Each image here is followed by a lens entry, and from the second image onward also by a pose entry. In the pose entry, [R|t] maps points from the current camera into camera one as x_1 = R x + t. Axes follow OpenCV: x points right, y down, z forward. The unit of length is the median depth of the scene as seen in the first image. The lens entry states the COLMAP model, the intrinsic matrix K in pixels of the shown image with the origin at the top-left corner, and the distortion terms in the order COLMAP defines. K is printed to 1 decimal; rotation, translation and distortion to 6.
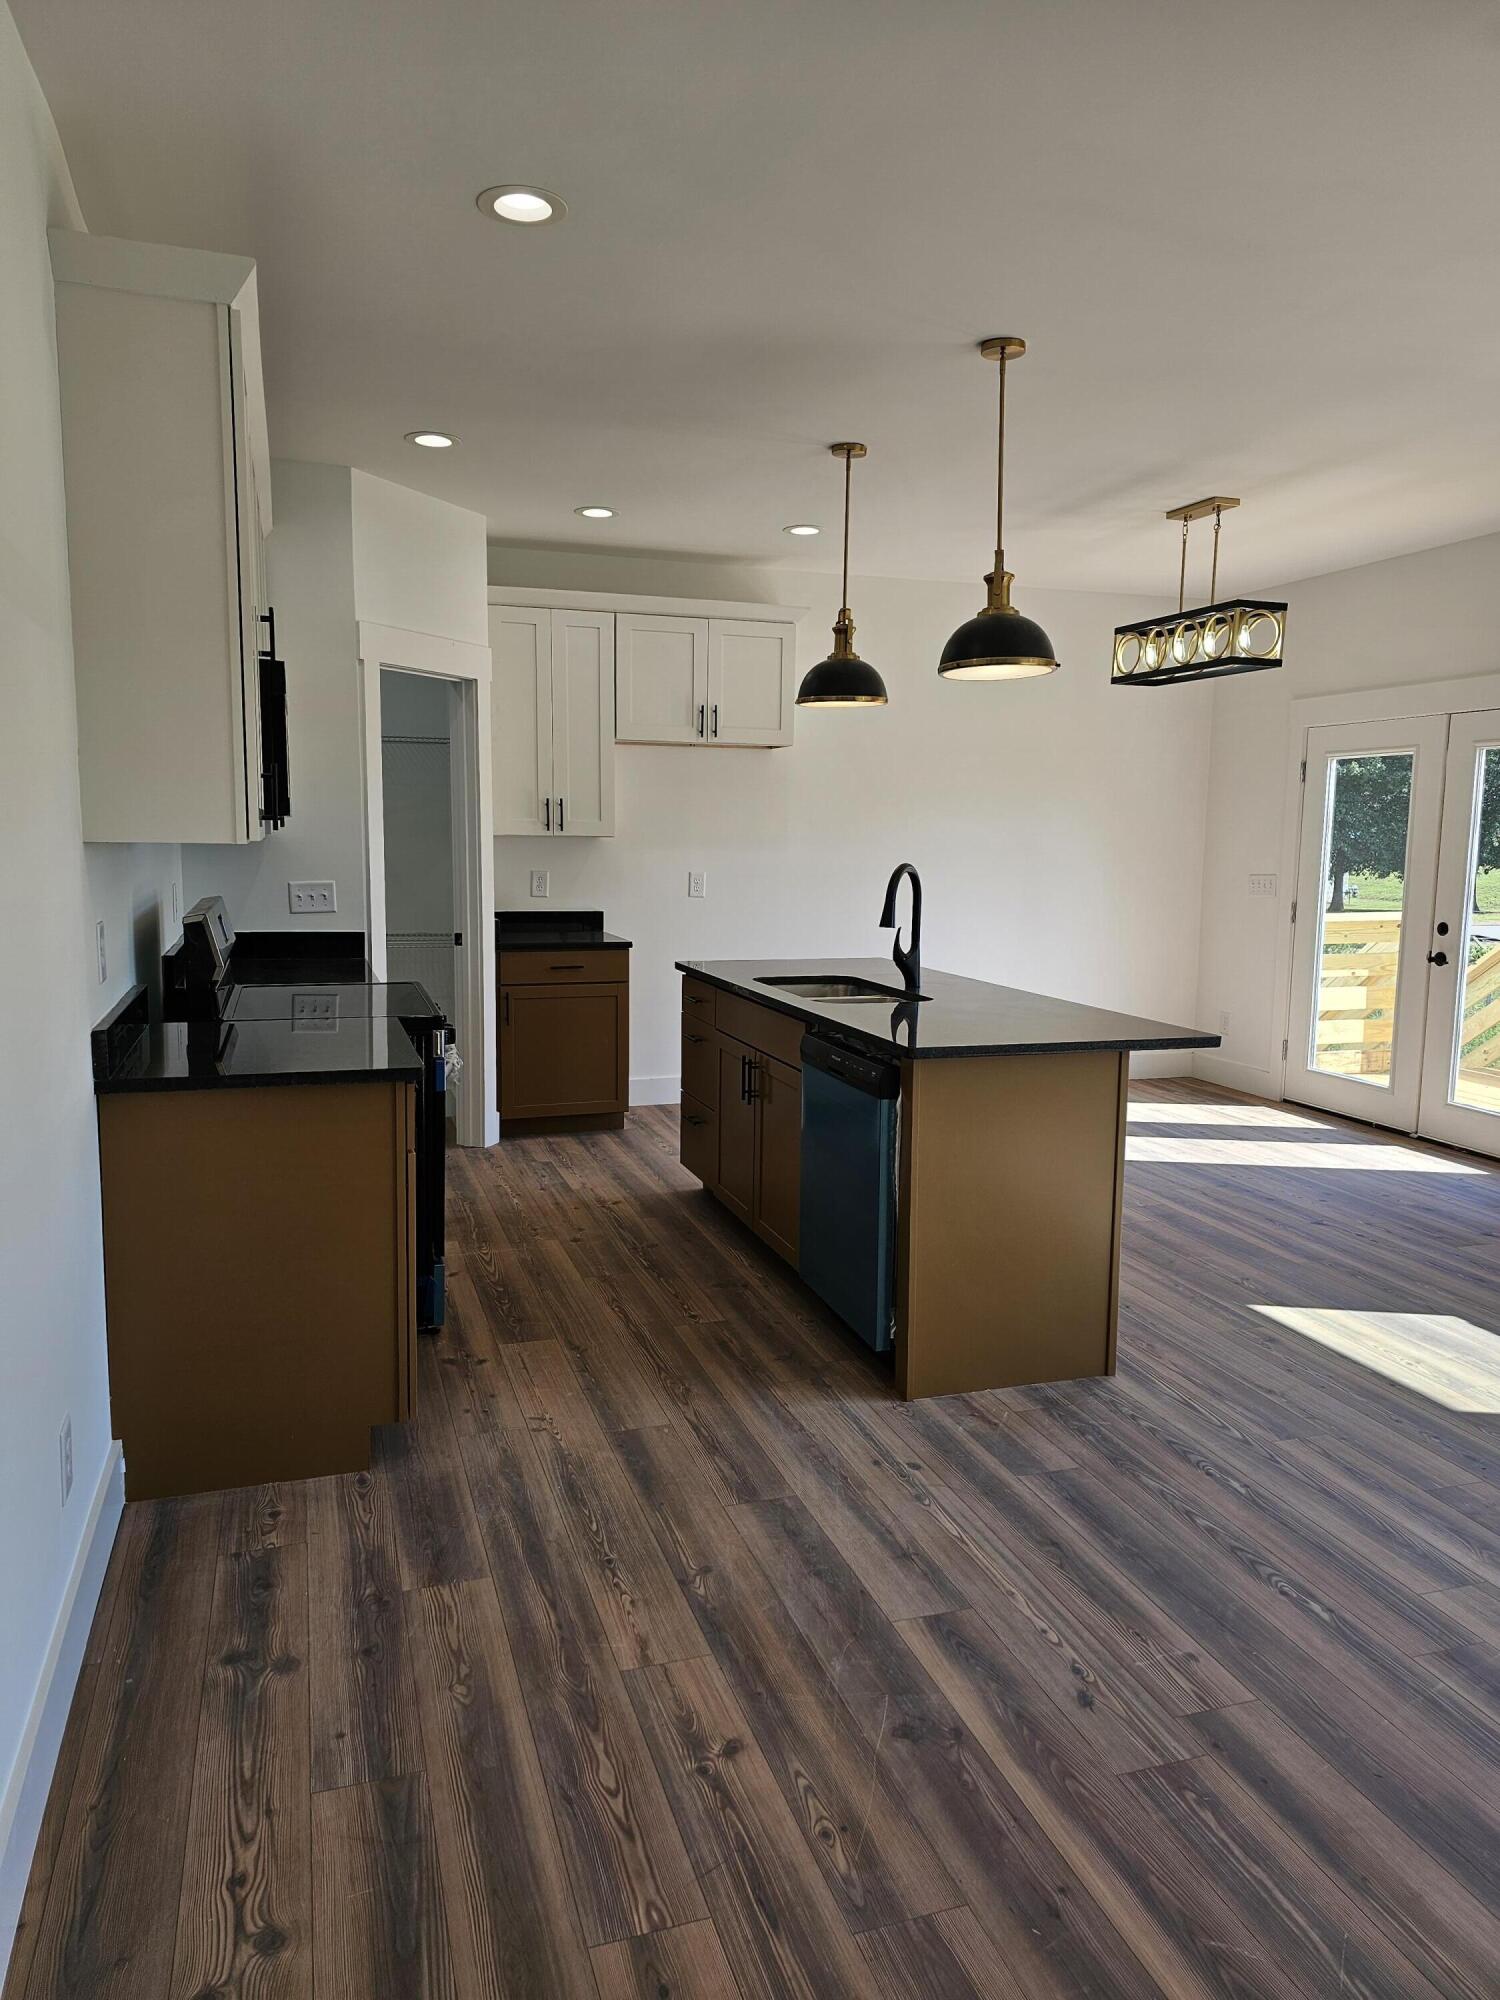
lens RADIAL K [[1357.5, 0, 737.5], [0, 1357.5, 996.2], [0, 0, 1]] dist [0.047874, -0.033417]
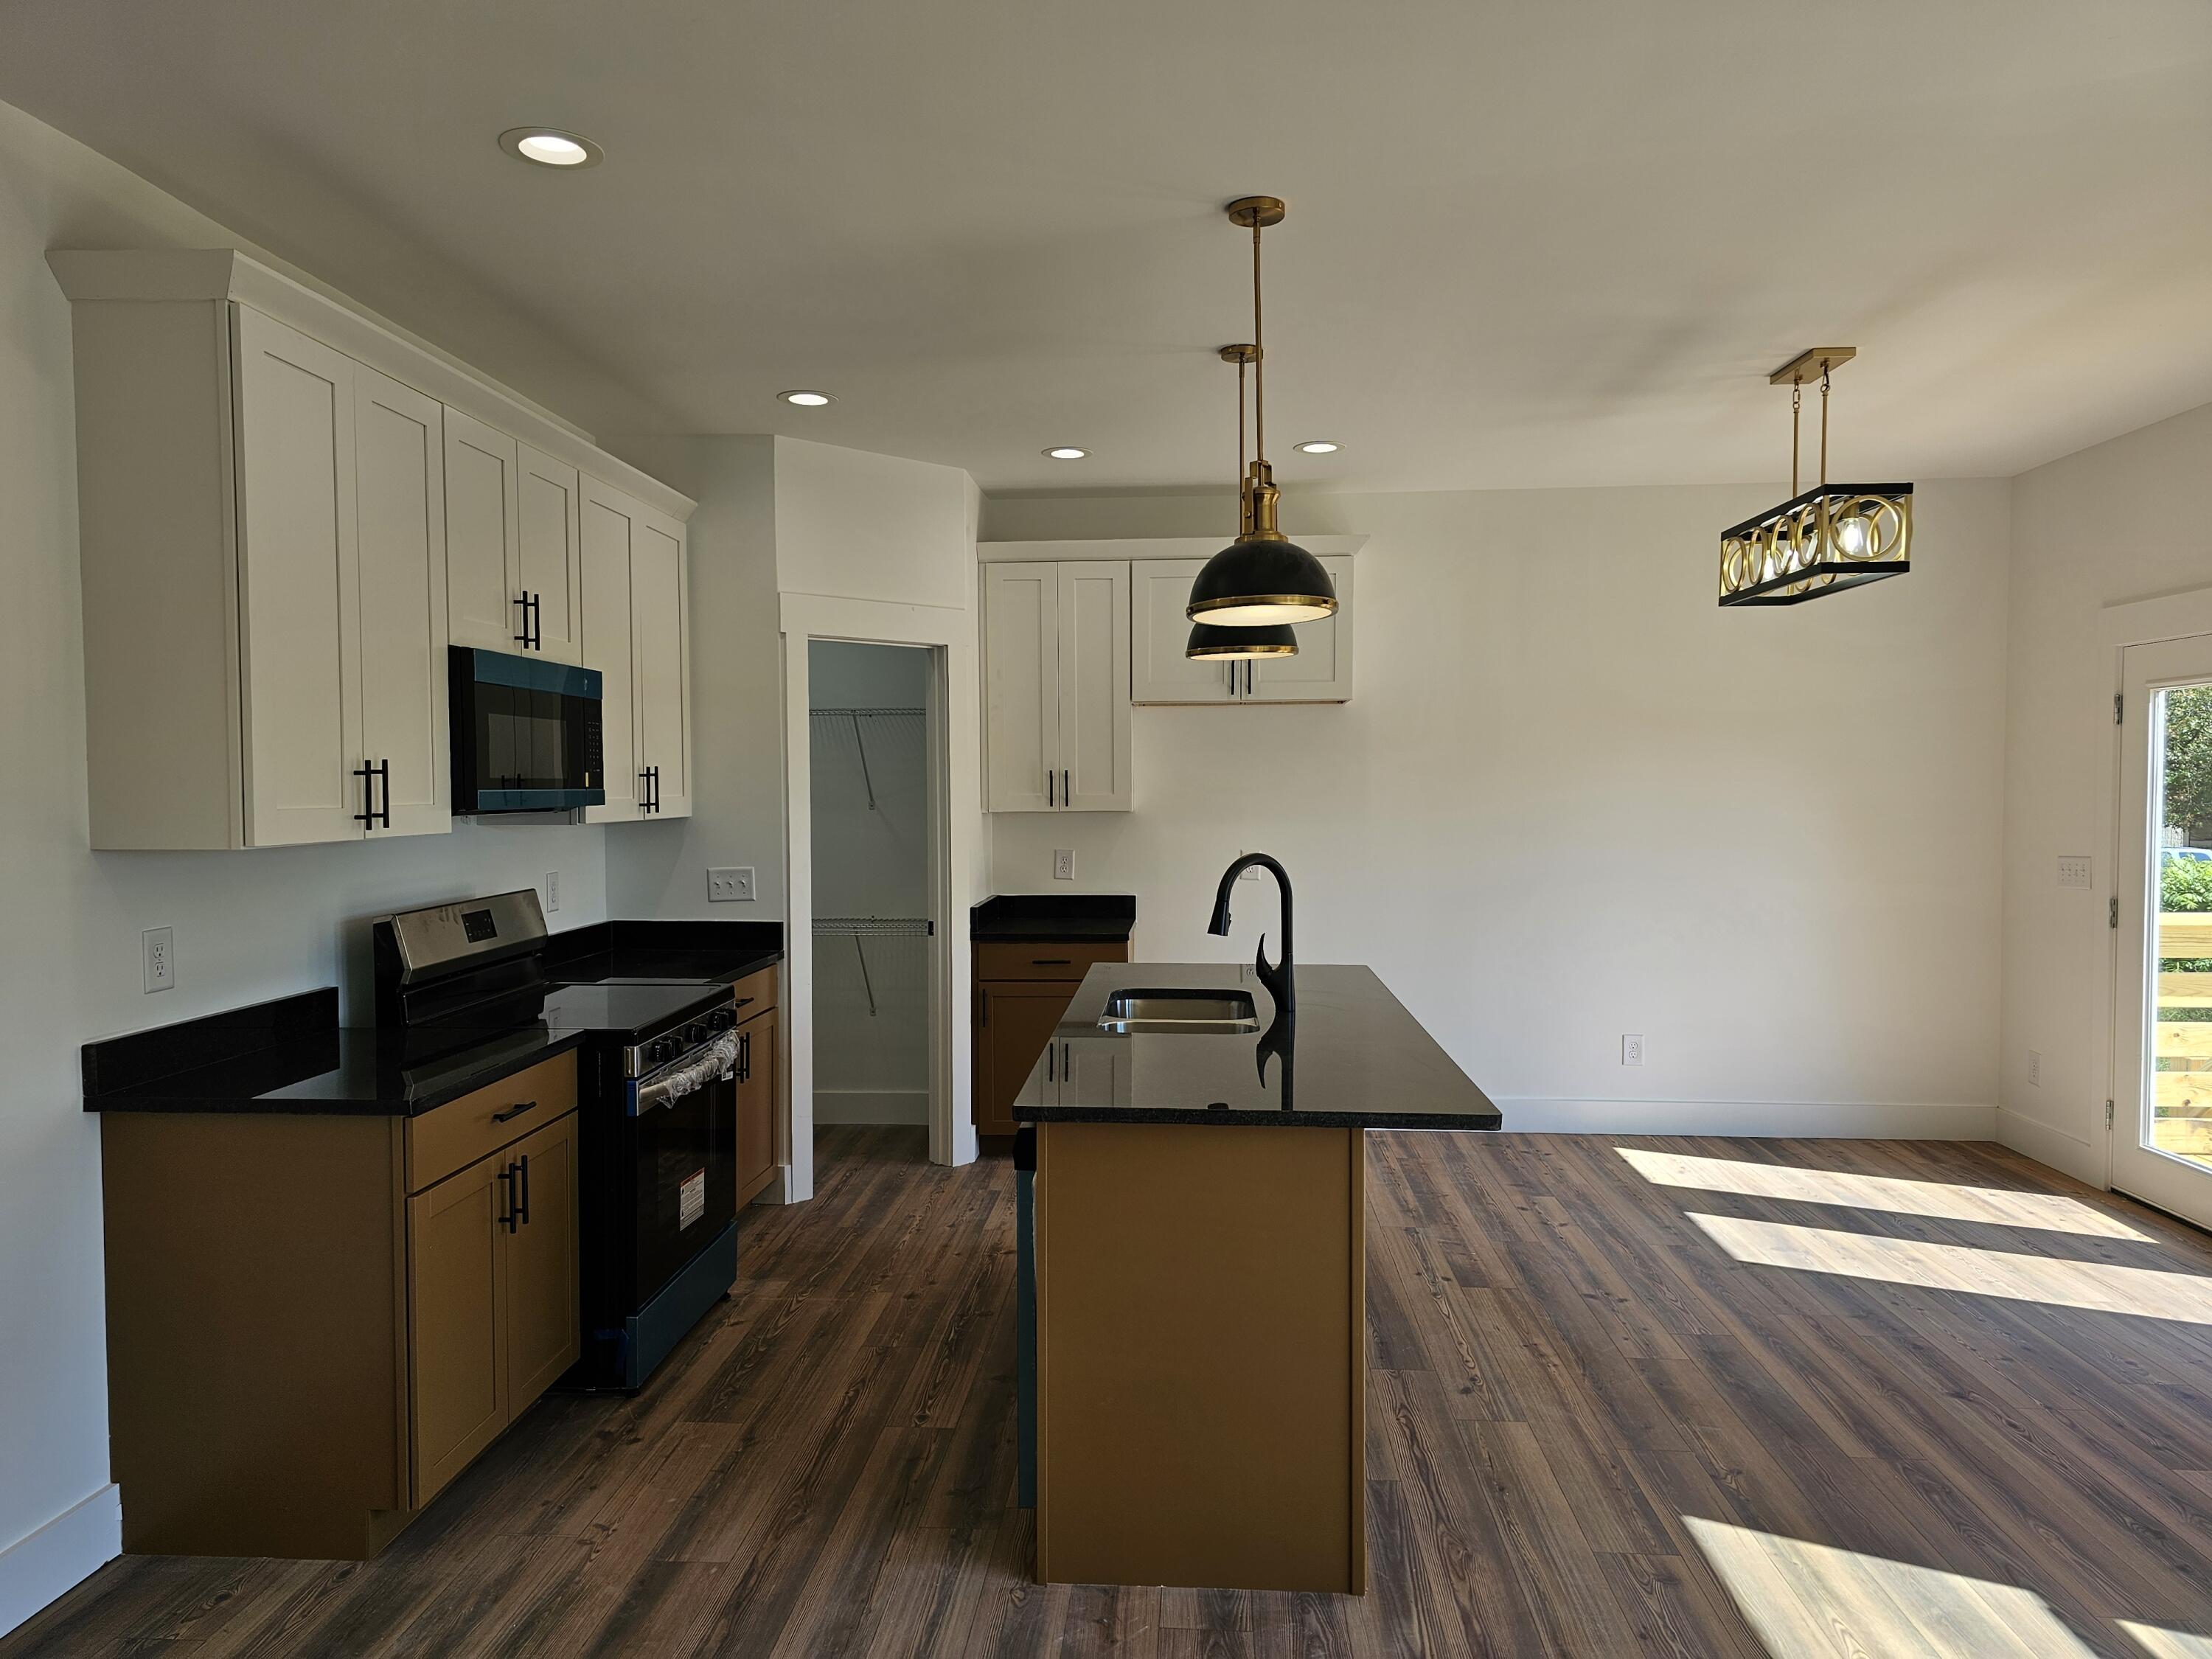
lens RADIAL K [[1501.4, 0, 1107.7], [0, 1501.4, 825.5], [0, 0, 1]] dist [0.047874, -0.033417]
pose [[0.925471, -0.004620, -0.378791, 0.330390], [-0.031196, 0.995600, -0.088360, -0.030490], [0.377533, 0.093592, 0.921254, 0.146651]]
